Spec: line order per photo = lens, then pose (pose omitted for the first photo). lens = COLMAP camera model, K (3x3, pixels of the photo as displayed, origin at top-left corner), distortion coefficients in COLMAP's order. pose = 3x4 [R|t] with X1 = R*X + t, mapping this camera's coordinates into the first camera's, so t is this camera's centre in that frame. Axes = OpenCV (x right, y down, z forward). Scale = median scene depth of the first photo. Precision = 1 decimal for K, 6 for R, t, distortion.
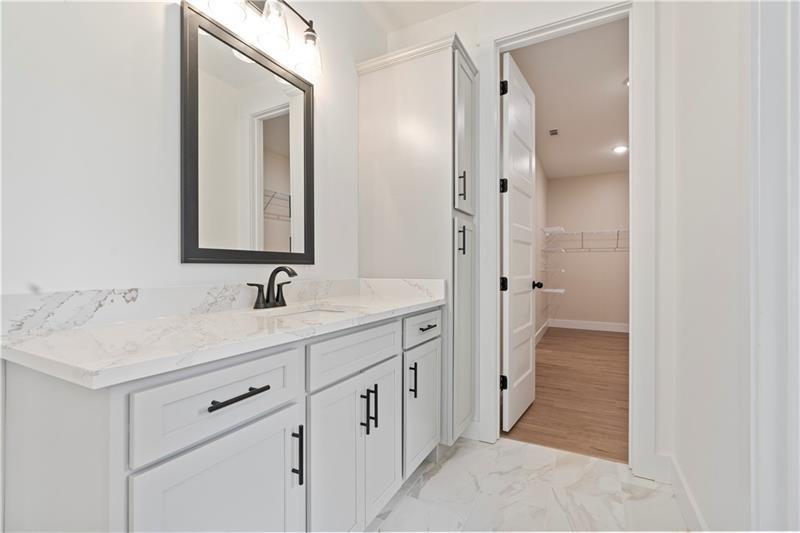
lens RADIAL K [[364.6, 0, 398.4], [0, 364.6, 267.8], [0, 0, 1]] dist [-0.002890, 0.000947]
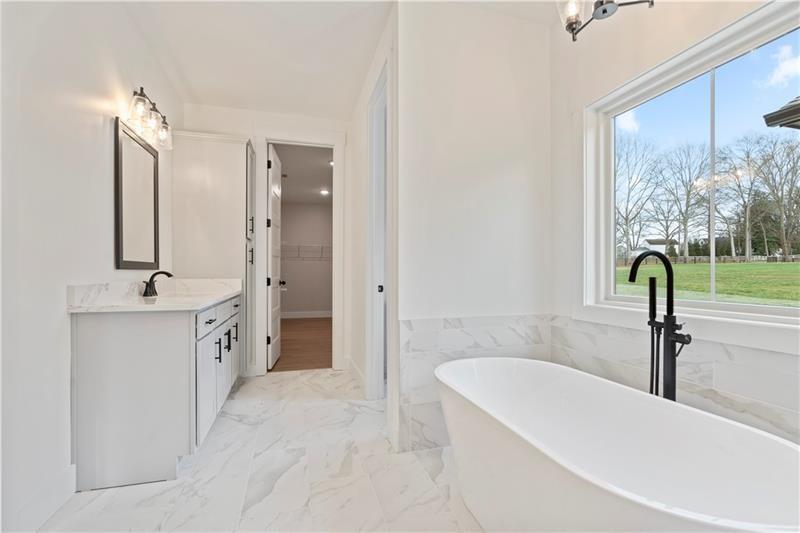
lens RADIAL K [[371.5, 0, 395.3], [0, 371.5, 271.9], [0, 0, 1]] dist [-0.002540, 0.000465]
pose [[0.731785, 0.004024, 0.681524, -0.561228], [-0.004368, 0.999990, -0.001214, -0.002583], [-0.681521, -0.002088, 0.731795, -0.809629]]
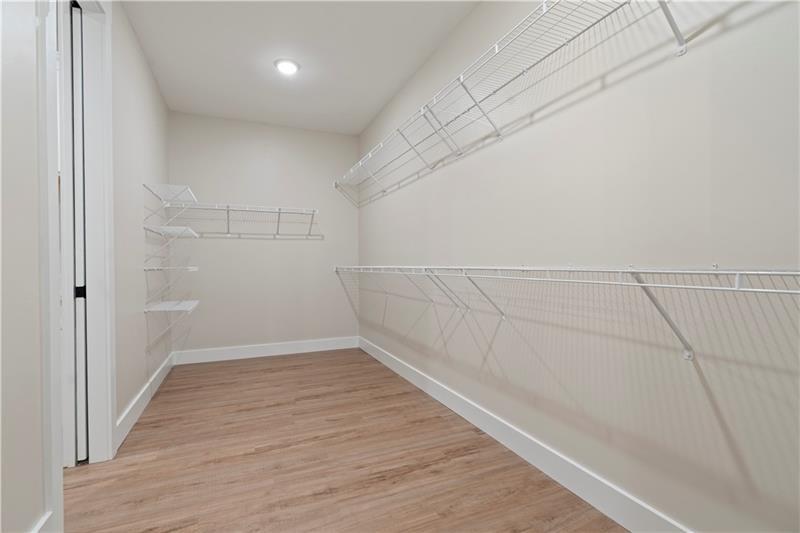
lens RADIAL K [[364.6, 0, 398.4], [0, 364.6, 267.8], [0, 0, 1]] dist [-0.002890, 0.000947]
pose [[0.621001, -0.012191, 0.783715, 0.707086], [0.006370, 0.999925, 0.010507, 0.008975], [-0.783784, -0.001532, 0.621032, 1.380709]]
